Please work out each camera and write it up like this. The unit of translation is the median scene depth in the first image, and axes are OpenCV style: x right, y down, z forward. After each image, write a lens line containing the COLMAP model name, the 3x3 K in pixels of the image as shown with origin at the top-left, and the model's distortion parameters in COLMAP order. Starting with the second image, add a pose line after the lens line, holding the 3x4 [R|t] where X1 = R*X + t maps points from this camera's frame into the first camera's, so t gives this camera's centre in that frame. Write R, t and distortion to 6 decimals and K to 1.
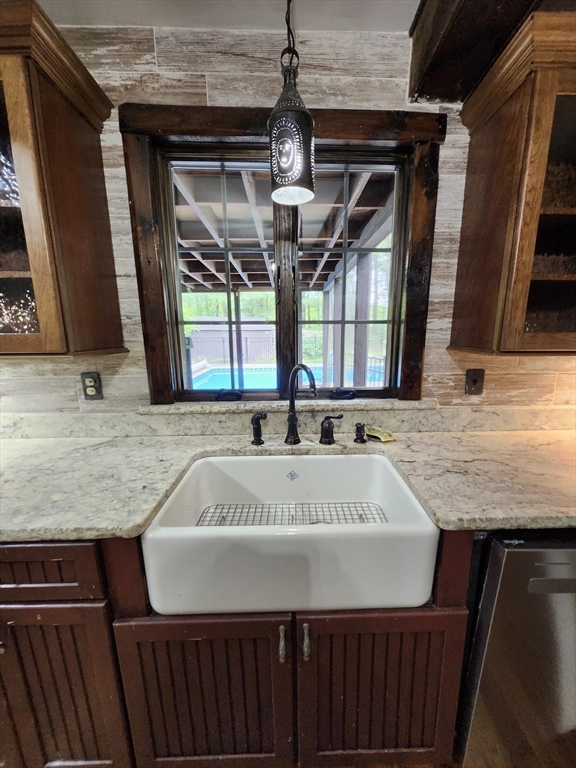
lens RADIAL K [[307.6, 0, 291.0], [0, 307.6, 387.2], [0, 0, 1]] dist [0.002180, 0.000122]
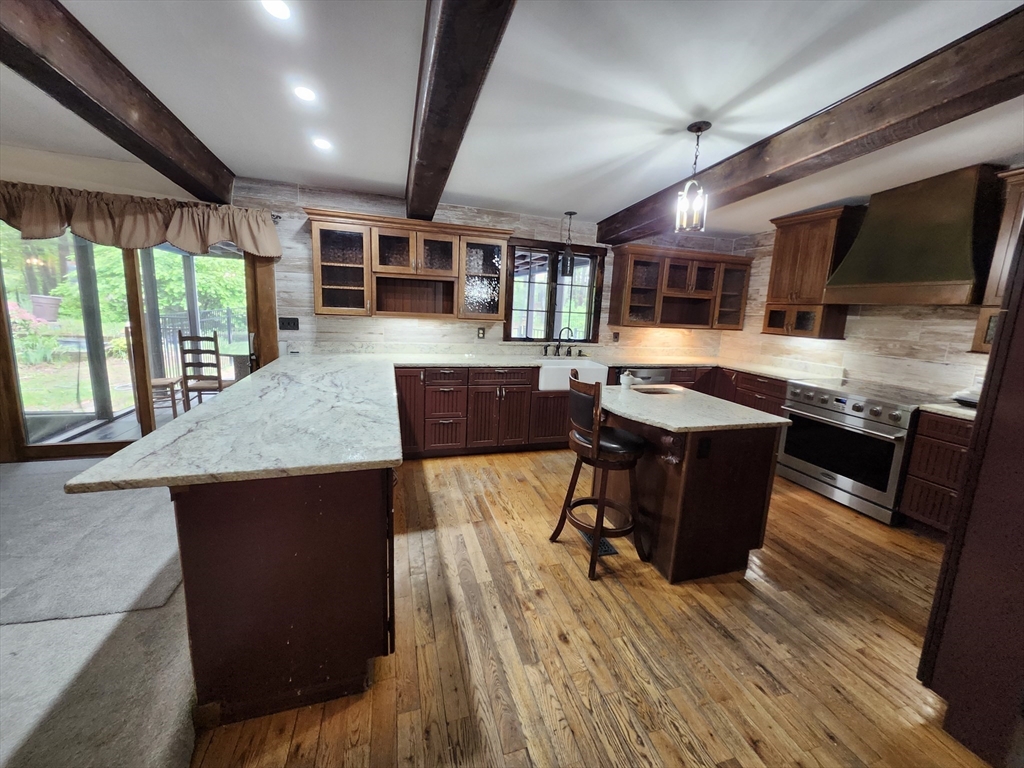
lens RADIAL K [[407.8, 0, 512.8], [0, 407.8, 378.5], [0, 0, 1]] dist [0.000831, 0.000035]
pose [[0.961615, 0.004933, 0.274356, -1.322134], [0.001139, 0.999758, -0.021970, 0.444273], [-0.274398, 0.021439, 0.961377, -2.299094]]
